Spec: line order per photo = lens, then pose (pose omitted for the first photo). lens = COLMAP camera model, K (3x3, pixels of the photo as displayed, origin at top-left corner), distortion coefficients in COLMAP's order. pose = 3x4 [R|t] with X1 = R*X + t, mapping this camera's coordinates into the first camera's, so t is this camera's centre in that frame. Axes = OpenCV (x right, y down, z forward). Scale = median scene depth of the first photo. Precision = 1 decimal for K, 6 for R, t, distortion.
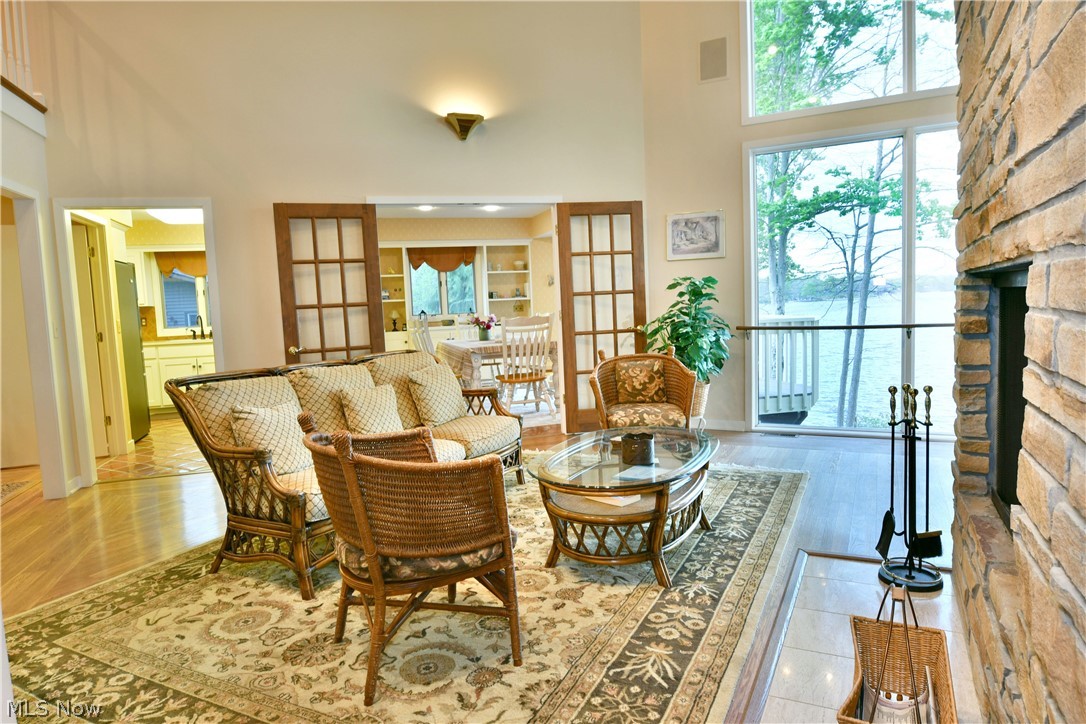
lens RADIAL K [[656.8, 0, 542.9], [0, 656.8, 354.2], [0, 0, 1]] dist [-0.013112, -0.002300]
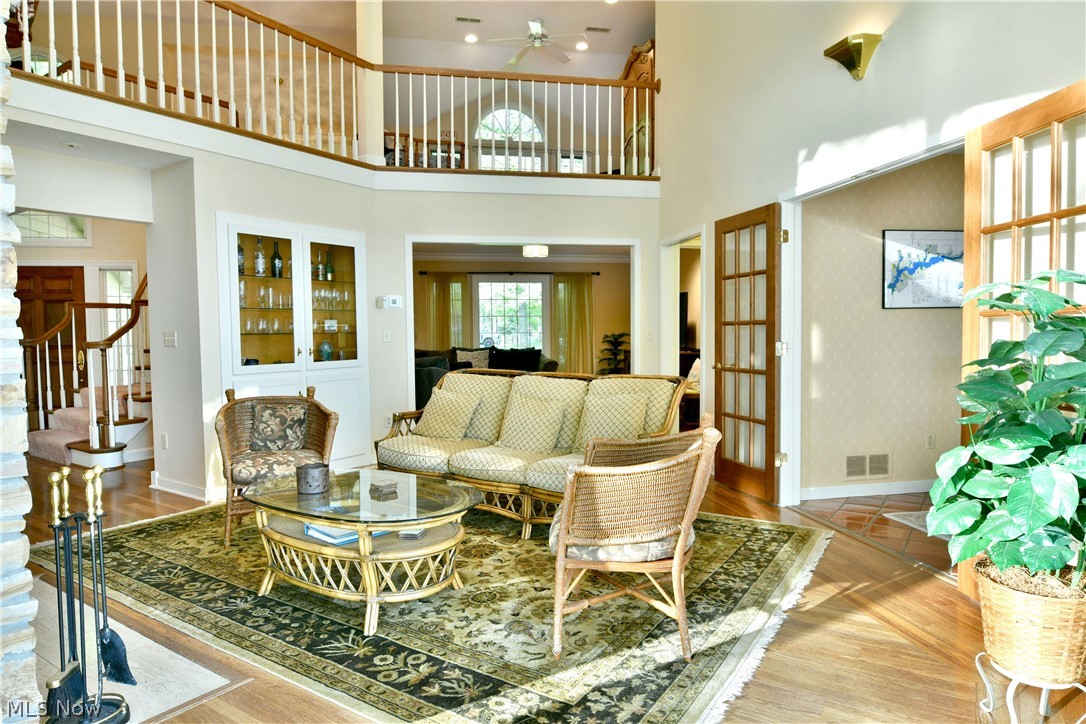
lens RADIAL K [[656.8, 0, 542.9], [0, 656.8, 354.2], [0, 0, 1]] dist [-0.013112, -0.002300]
pose [[-0.105827, 0.087207, -0.990553, 0.976329], [-0.064120, 0.993475, 0.094315, -0.154426], [0.992315, 0.073495, -0.099545, 1.257000]]
